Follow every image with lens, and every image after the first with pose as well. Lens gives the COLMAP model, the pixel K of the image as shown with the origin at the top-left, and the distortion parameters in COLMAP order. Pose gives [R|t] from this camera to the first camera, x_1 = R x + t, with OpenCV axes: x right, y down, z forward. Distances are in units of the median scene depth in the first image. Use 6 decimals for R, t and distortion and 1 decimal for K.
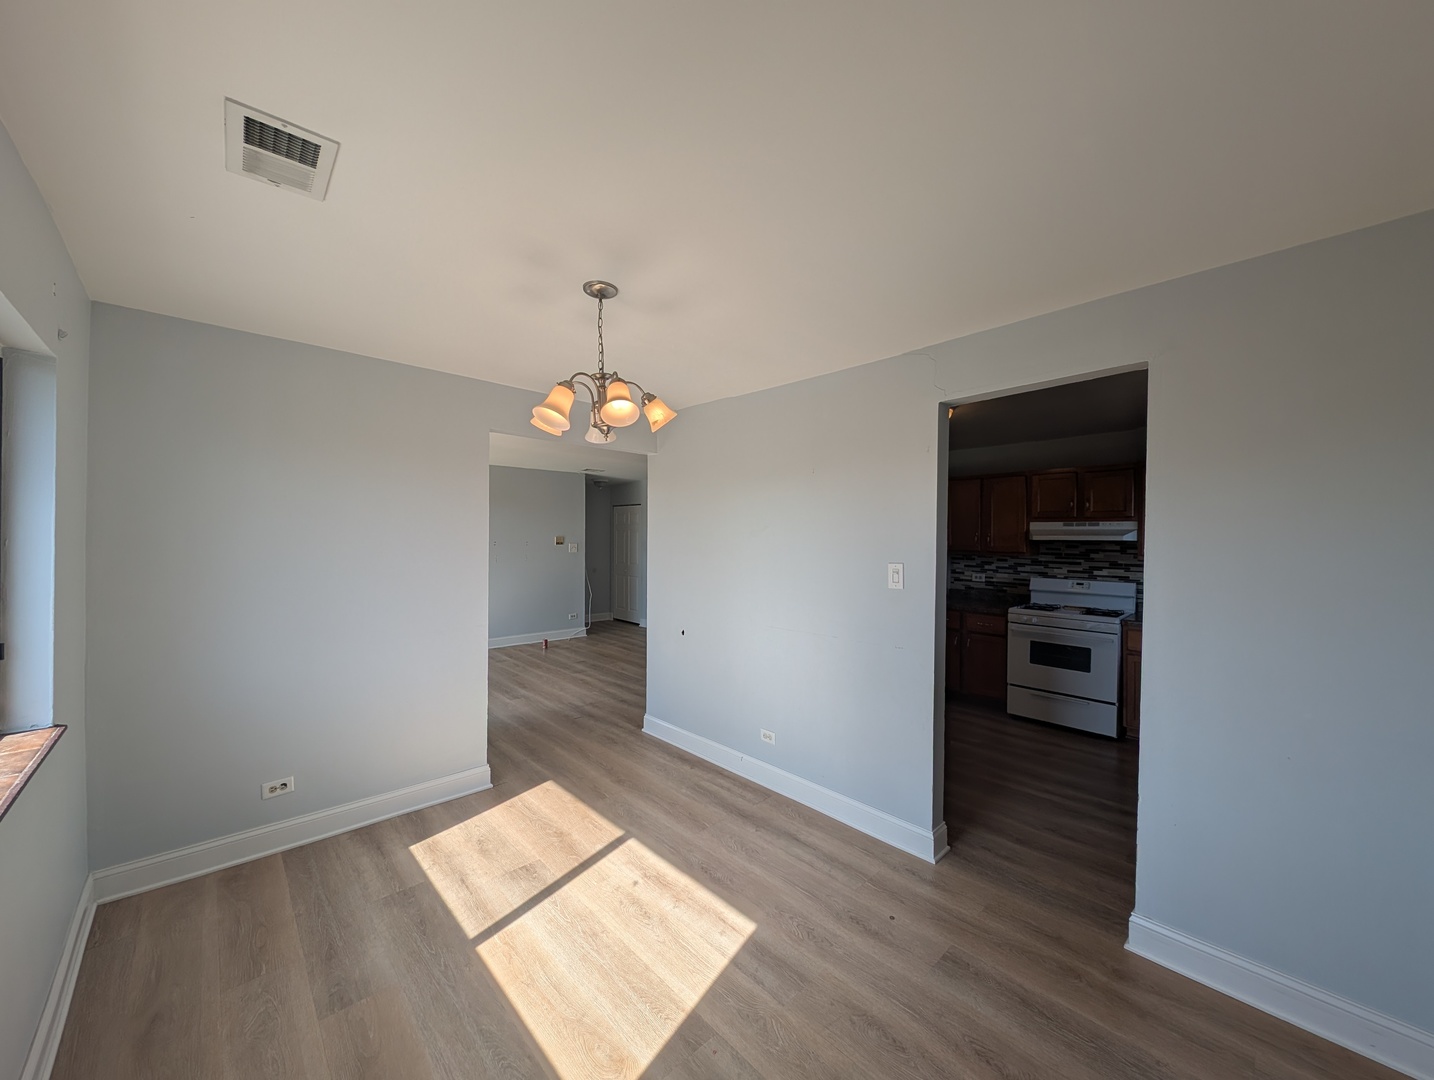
lens RADIAL K [[546.5, 0, 717.9], [0, 546.5, 543.7], [0, 0, 1]] dist [-0.003218, -0.001224]
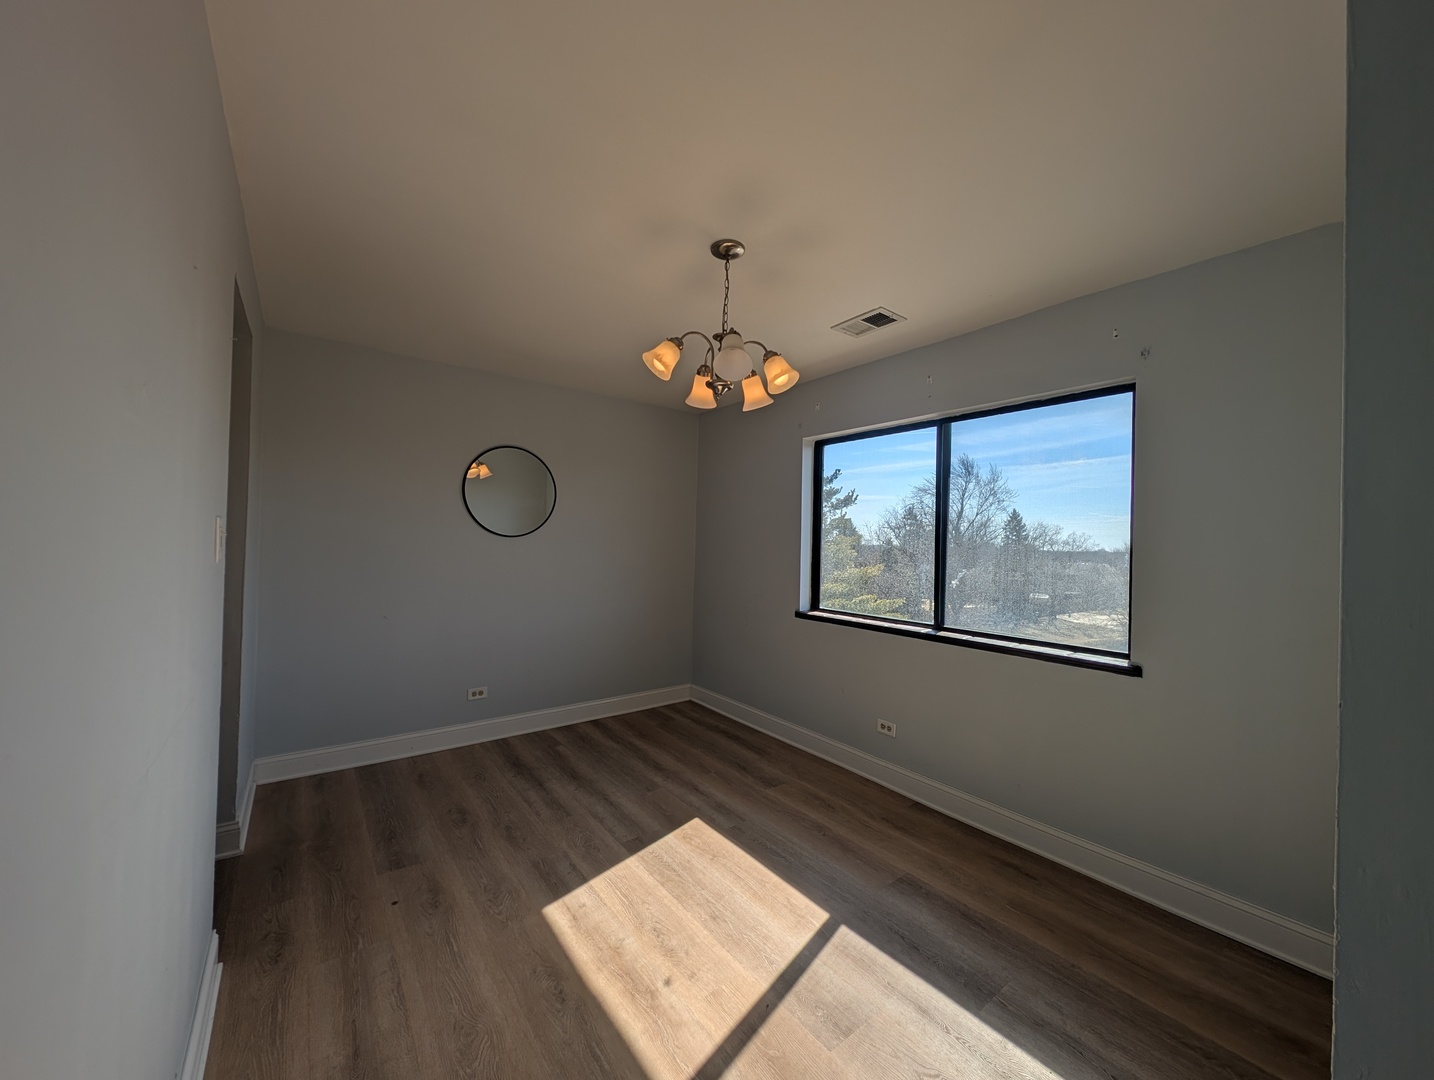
lens RADIAL K [[546.5, 0, 710.3], [0, 546.5, 538.0], [0, 0, 1]] dist [-0.003218, -0.001224]
pose [[-0.992920, -0.033796, 0.113880, -0.264989], [-0.033129, 0.999421, 0.007748, 0.043998], [-0.114076, 0.003920, -0.993464, 1.681077]]
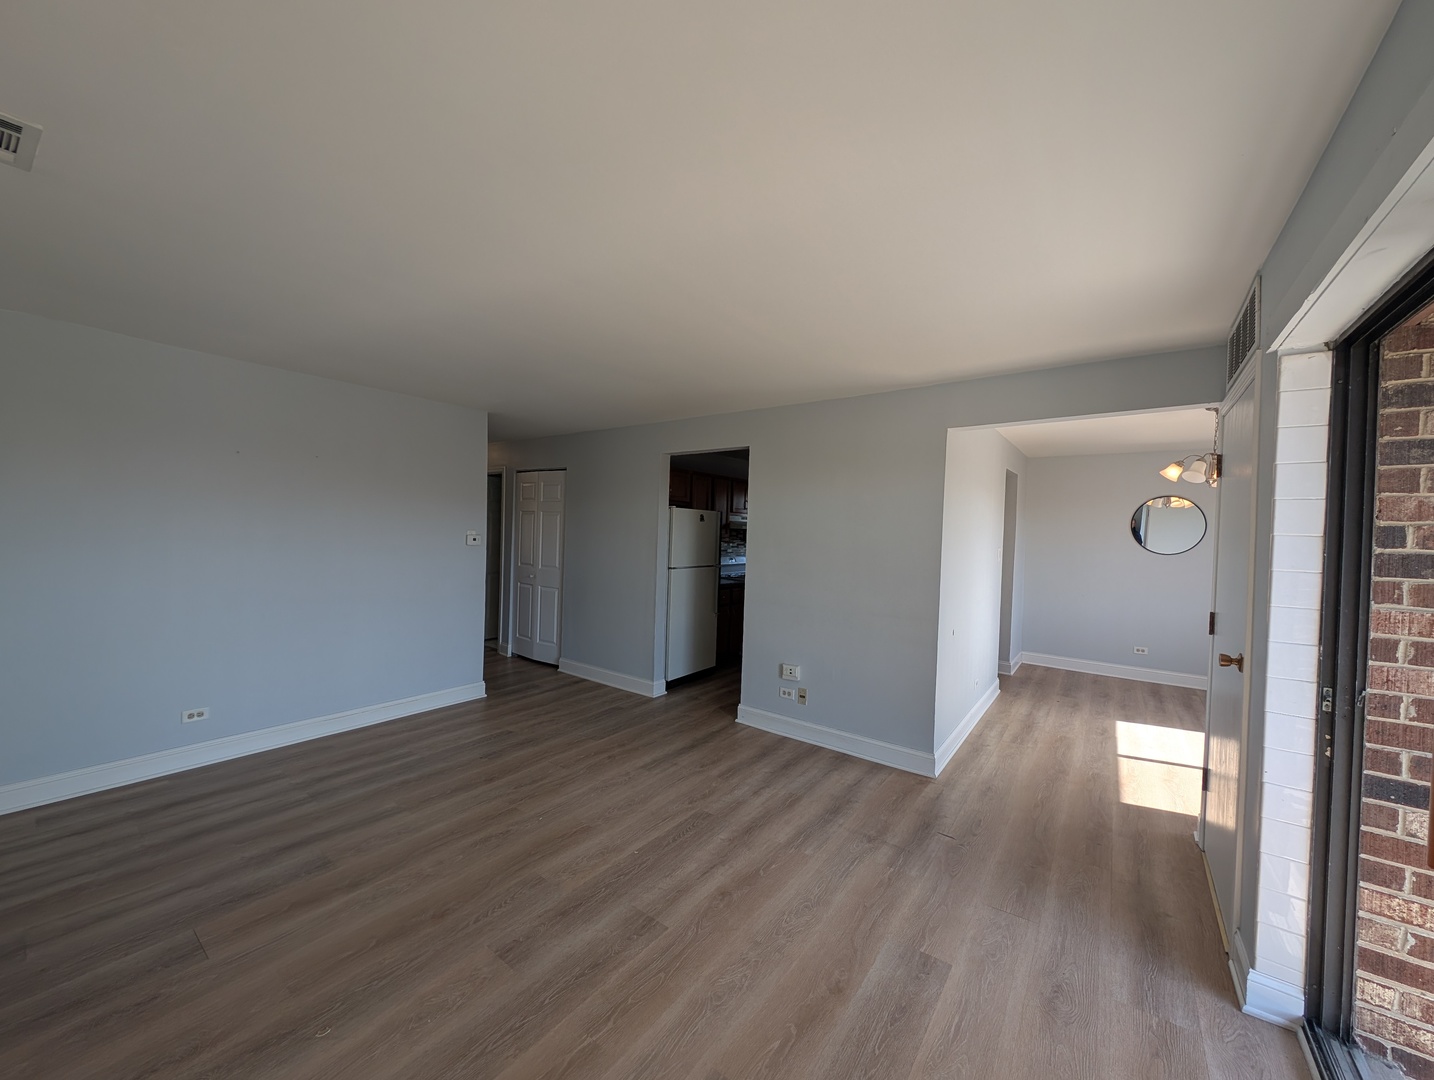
lens RADIAL K [[546.5, 0, 715.2], [0, 546.5, 537.5], [0, 0, 1]] dist [-0.003218, -0.001224]
pose [[-0.187501, -0.026642, 0.981903, -1.487350], [-0.015234, 0.999591, 0.024213, -0.030564], [-0.982146, -0.010419, -0.187831, 2.588927]]
